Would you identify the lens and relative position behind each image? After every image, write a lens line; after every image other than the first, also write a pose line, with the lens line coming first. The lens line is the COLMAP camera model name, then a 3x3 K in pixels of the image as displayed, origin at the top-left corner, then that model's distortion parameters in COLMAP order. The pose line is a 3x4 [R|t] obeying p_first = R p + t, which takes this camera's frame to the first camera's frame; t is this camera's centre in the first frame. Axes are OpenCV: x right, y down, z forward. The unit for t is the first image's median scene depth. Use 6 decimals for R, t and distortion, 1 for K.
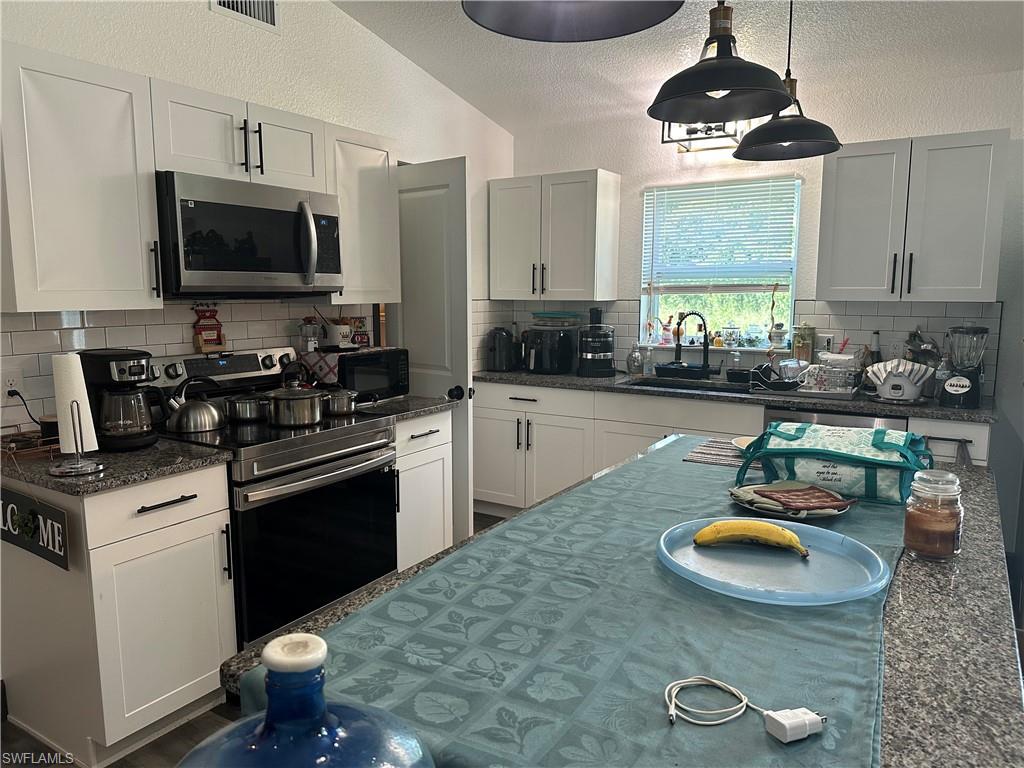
lens RADIAL K [[725.7, 0, 518.2], [0, 725.7, 385.2], [0, 0, 1]] dist [0.050100, -0.058408]
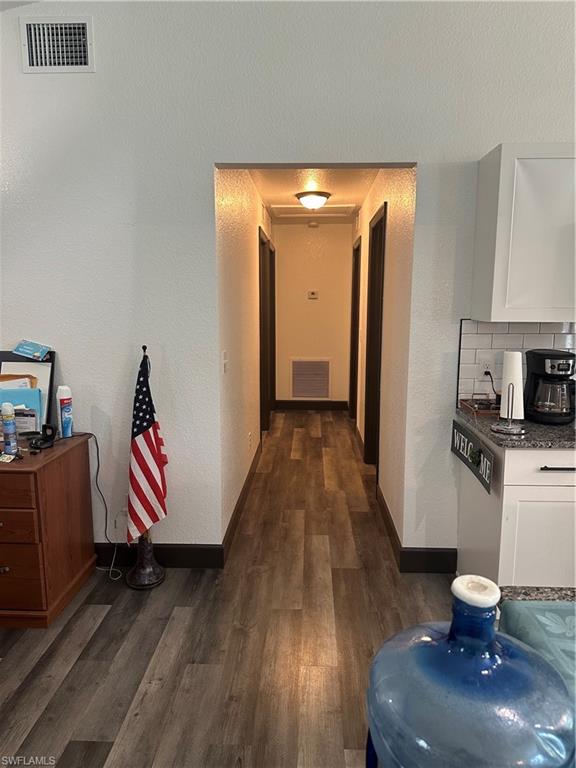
lens RADIAL K [[544.2, 0, 290.2], [0, 544.2, 381.6], [0, 0, 1]] dist [0.050100, -0.058408]
pose [[0.492986, 0.128587, -0.860483, 0.089278], [-0.115982, 0.989904, 0.081478, -0.015043], [0.862272, 0.059633, 0.502923, 0.043049]]
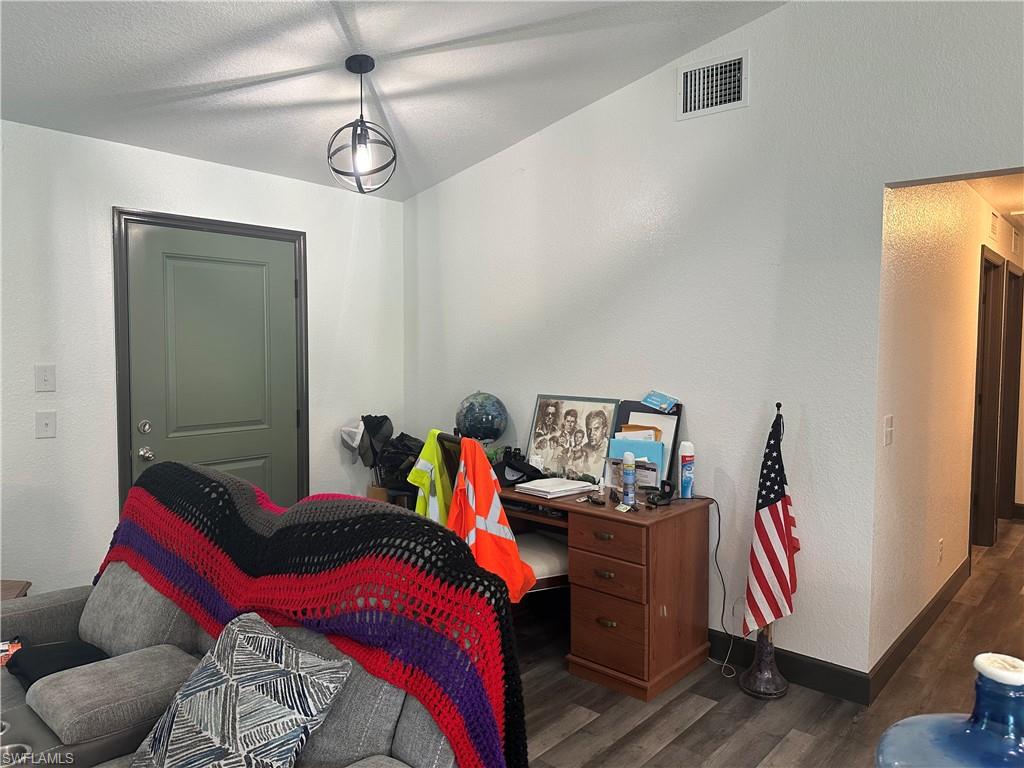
lens RADIAL K [[725.7, 0, 513.3], [0, 725.7, 383.4], [0, 0, 1]] dist [0.050100, -0.058408]
pose [[-0.162728, 0.049643, -0.985421, 0.273071], [-0.140540, 0.987384, 0.072950, -0.022674], [0.976610, 0.150363, -0.153698, 0.078537]]
